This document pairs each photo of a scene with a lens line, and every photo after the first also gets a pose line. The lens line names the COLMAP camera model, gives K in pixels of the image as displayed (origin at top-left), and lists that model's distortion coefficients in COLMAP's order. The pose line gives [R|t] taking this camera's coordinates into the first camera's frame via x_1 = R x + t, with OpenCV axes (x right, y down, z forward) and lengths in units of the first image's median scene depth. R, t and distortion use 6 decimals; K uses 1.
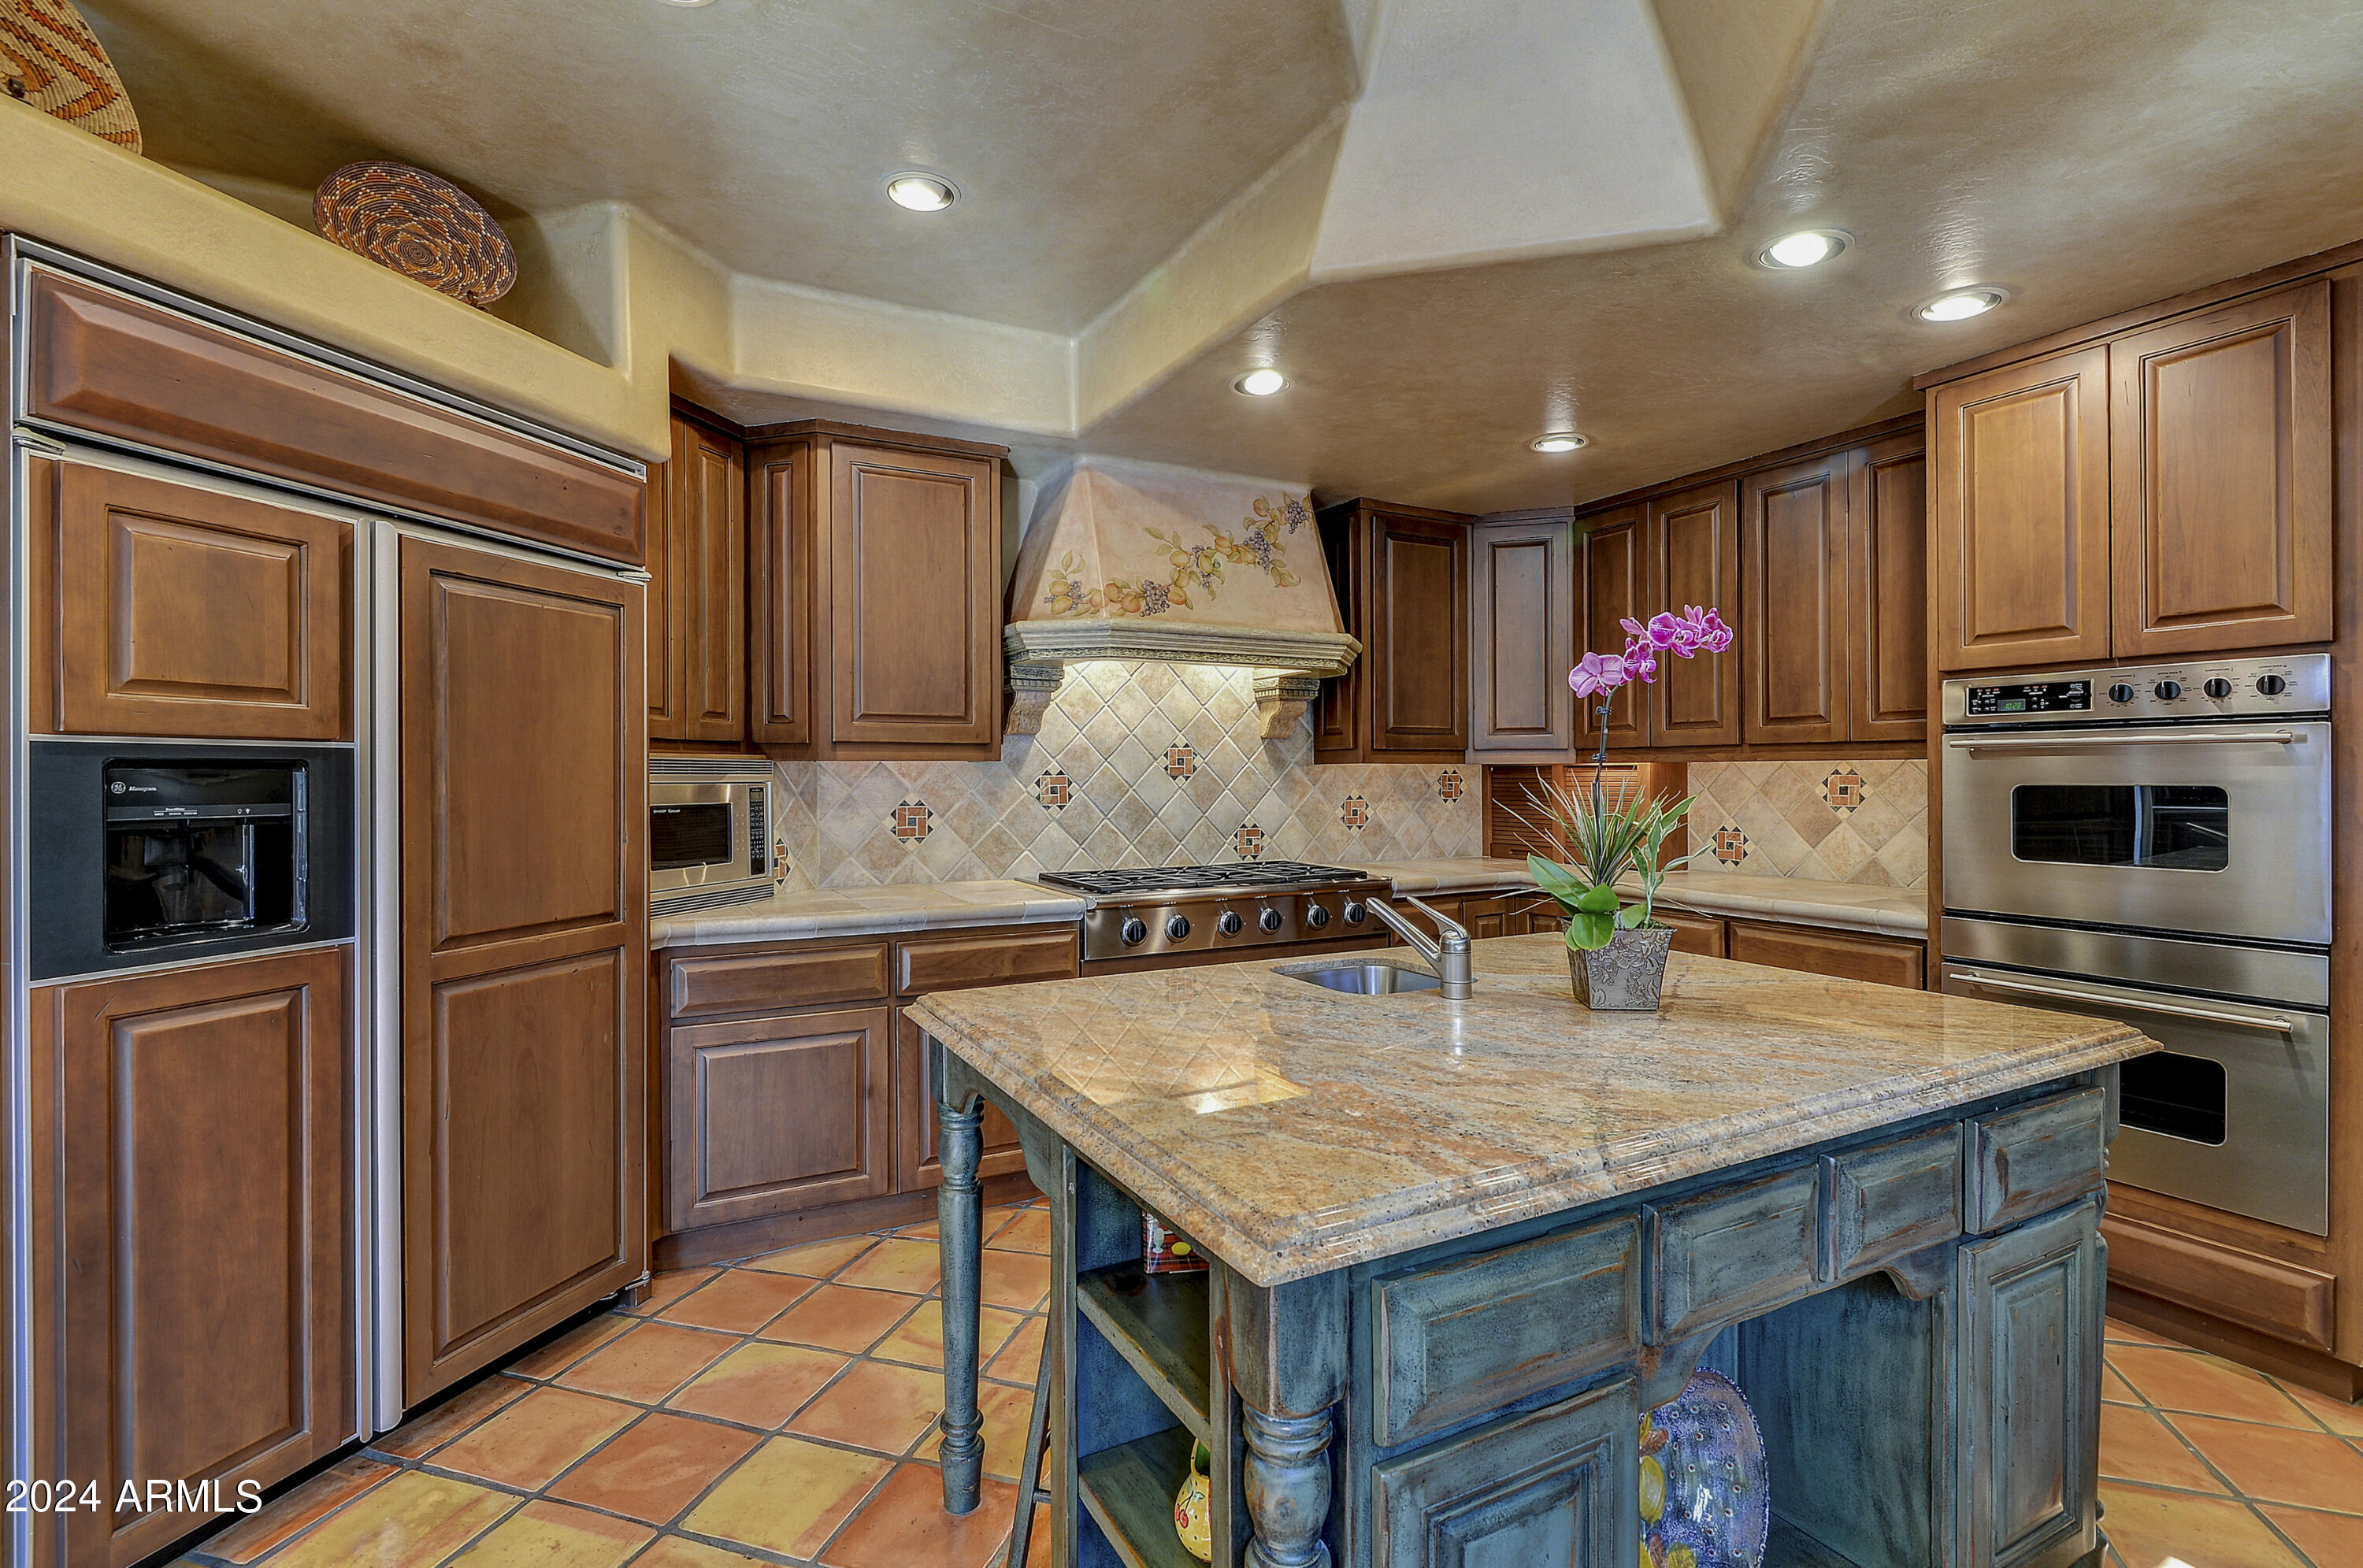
lens RADIAL K [[1094.7, 0, 1169.6], [0, 1094.7, 779.4], [0, 0, 1]] dist [0.002681, -0.005470]
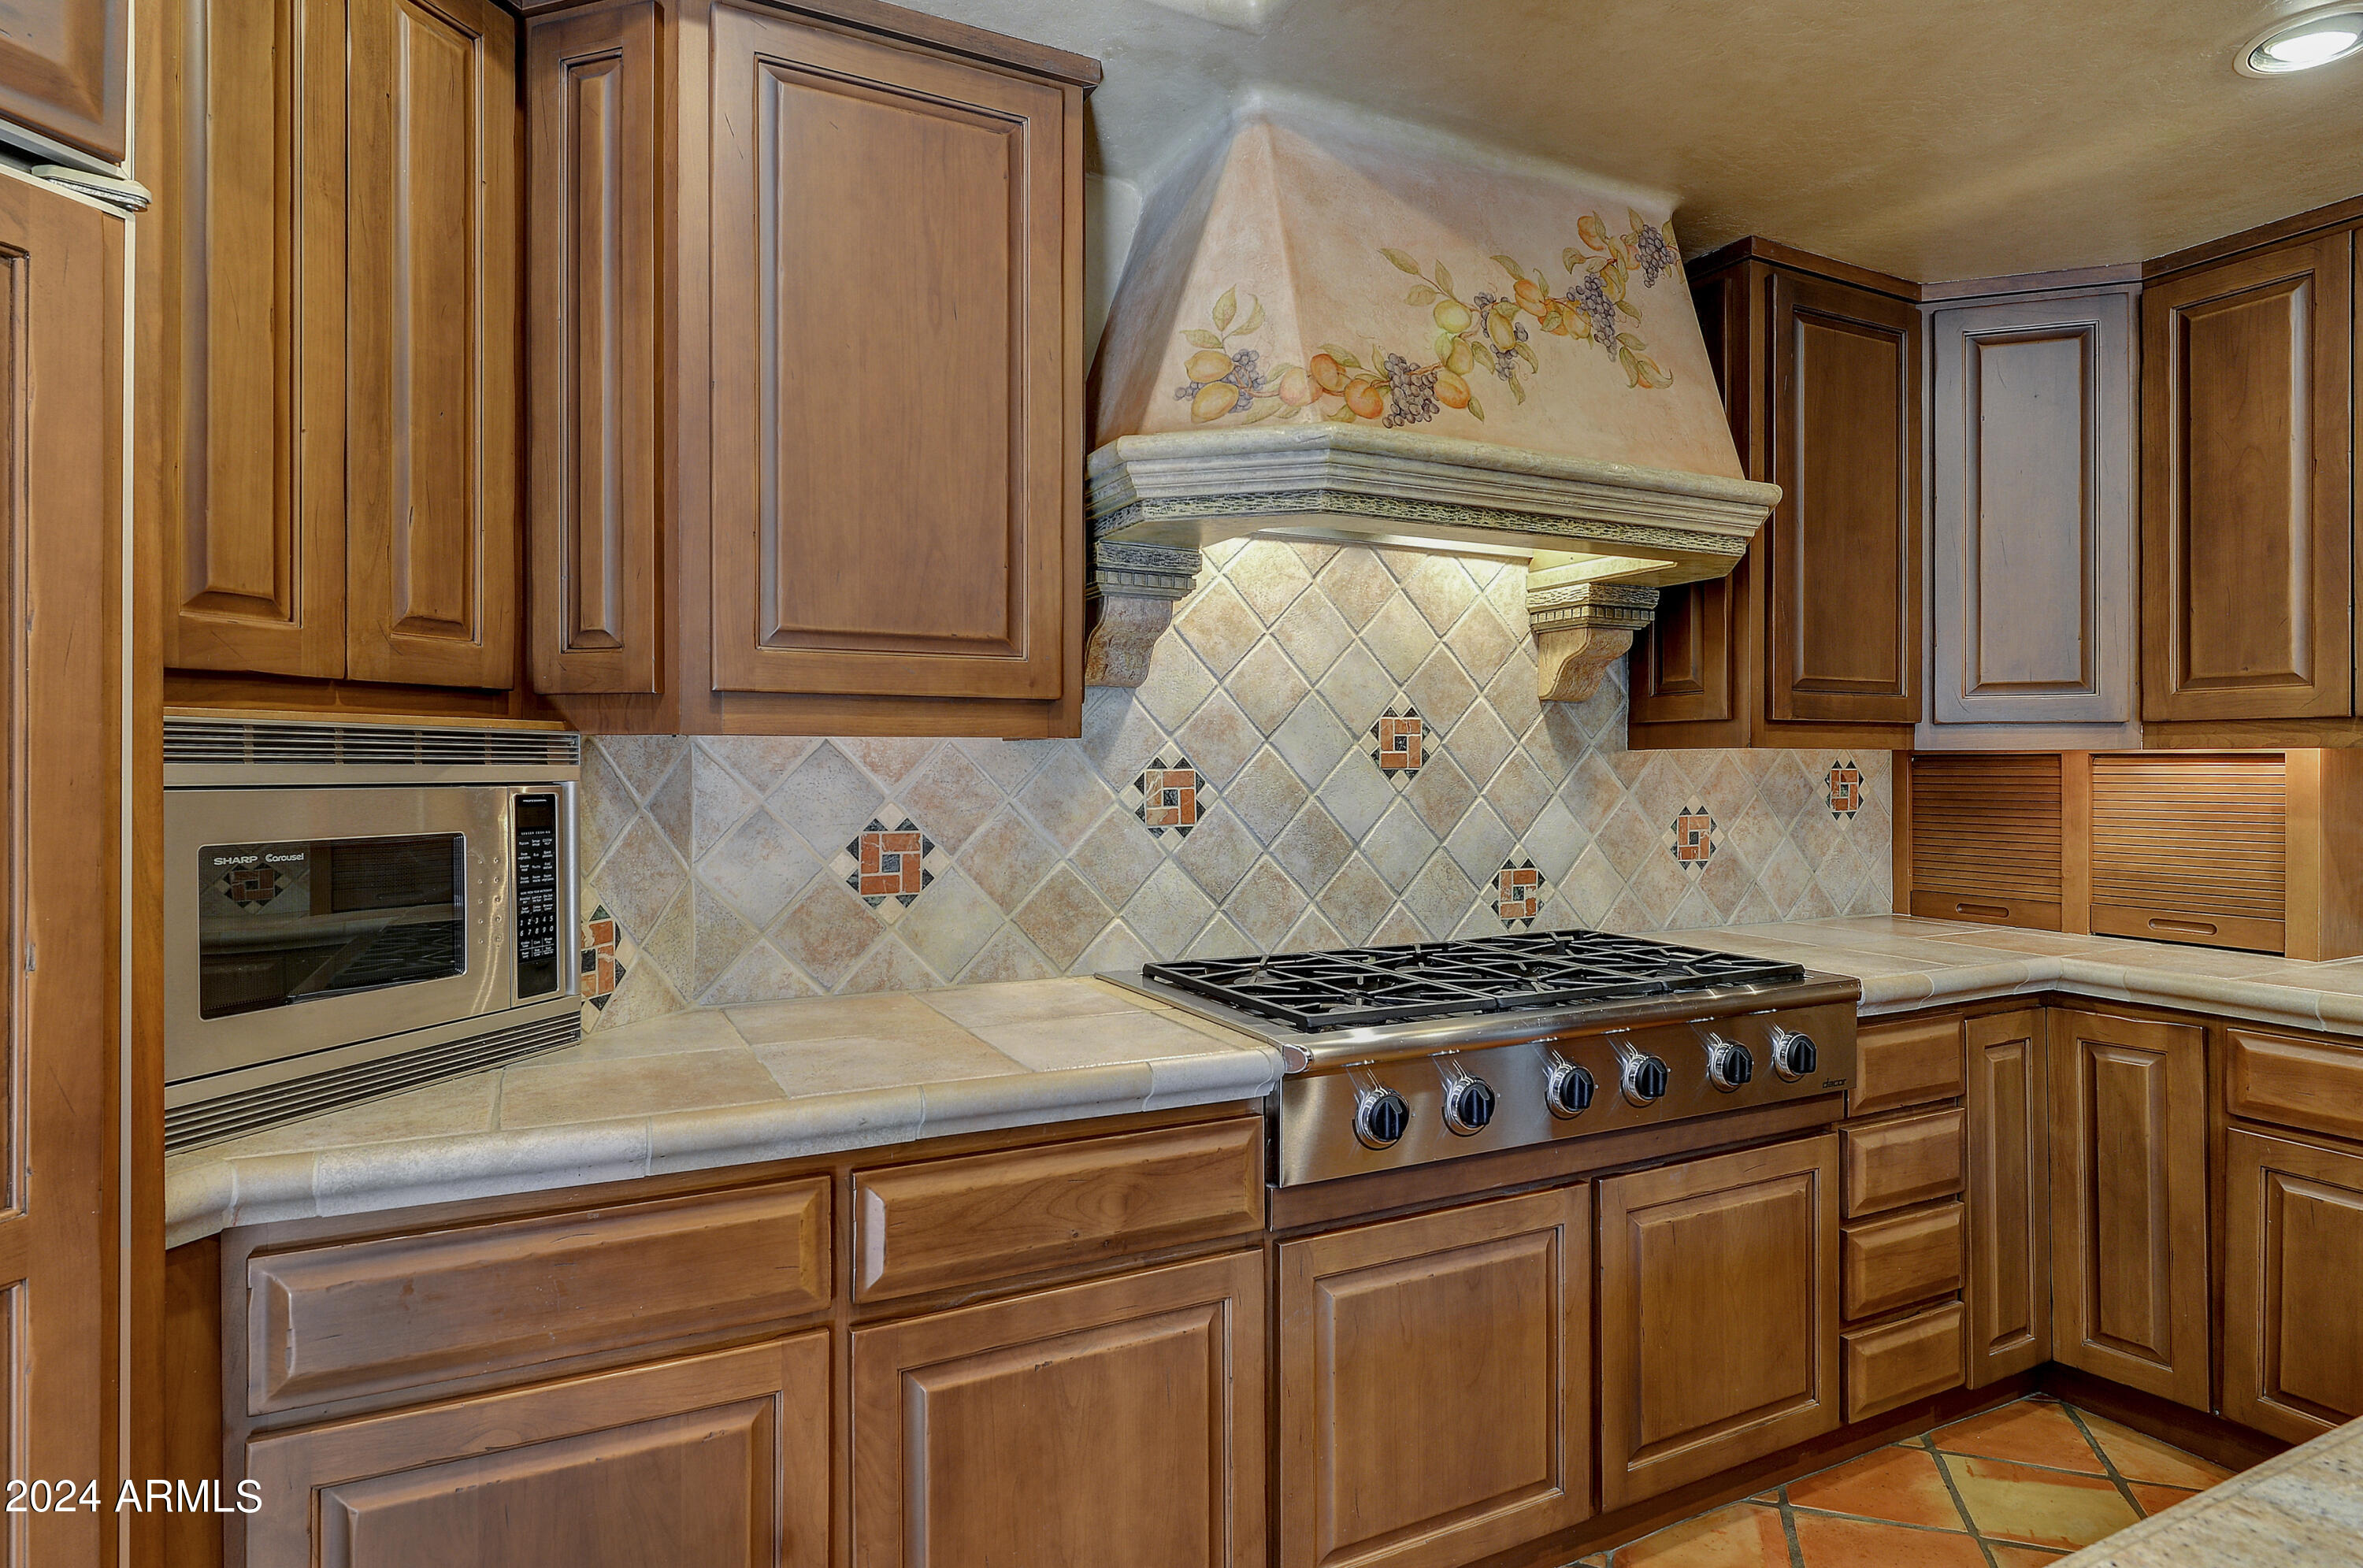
lens RADIAL K [[1290.4, 0, 1163.8], [0, 1290.4, 767.7], [0, 0, 1]] dist [0.005934, -0.000928]
pose [[0.999741, 0.004457, -0.022334, -0.118606], [-0.004496, 0.999988, -0.001677, -0.003826], [0.022326, 0.001777, 0.999749, 0.501925]]
